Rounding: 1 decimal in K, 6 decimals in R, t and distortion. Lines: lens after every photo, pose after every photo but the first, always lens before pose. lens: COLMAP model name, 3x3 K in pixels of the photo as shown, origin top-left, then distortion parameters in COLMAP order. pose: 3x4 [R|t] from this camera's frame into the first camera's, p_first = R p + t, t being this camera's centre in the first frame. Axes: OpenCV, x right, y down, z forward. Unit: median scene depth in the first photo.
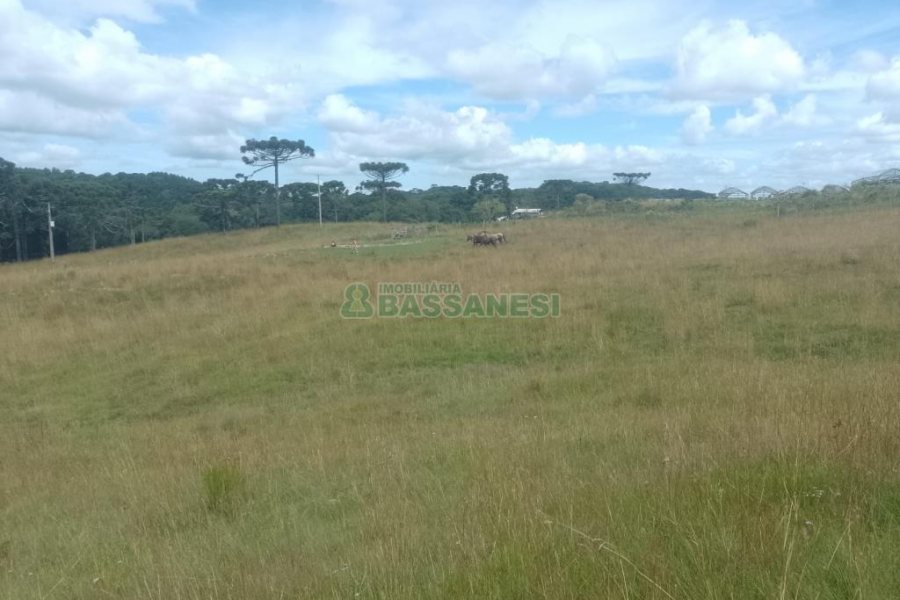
lens RADIAL K [[644.7, 0, 434.2], [0, 644.7, 309.3], [0, 0, 1]] dist [-0.006447, -0.019710]
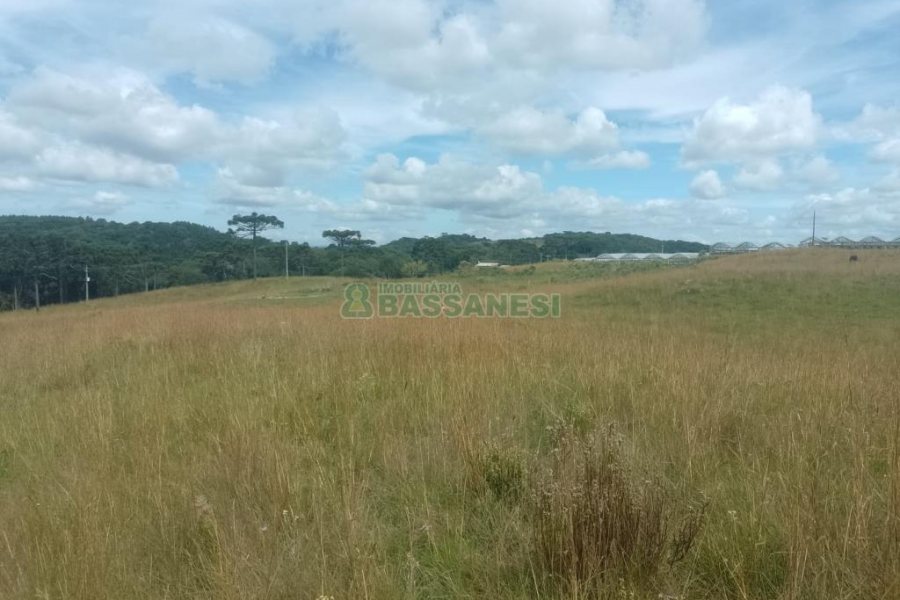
lens RADIAL K [[644.7, 0, 445.8], [0, 644.7, 312.7], [0, 0, 1]] dist [-0.006447, -0.019710]
pose [[0.999737, 0.013722, -0.018399, 0.164716], [-0.014861, 0.997886, -0.063262, 0.016542], [0.017492, 0.063519, 0.997827, -0.292914]]
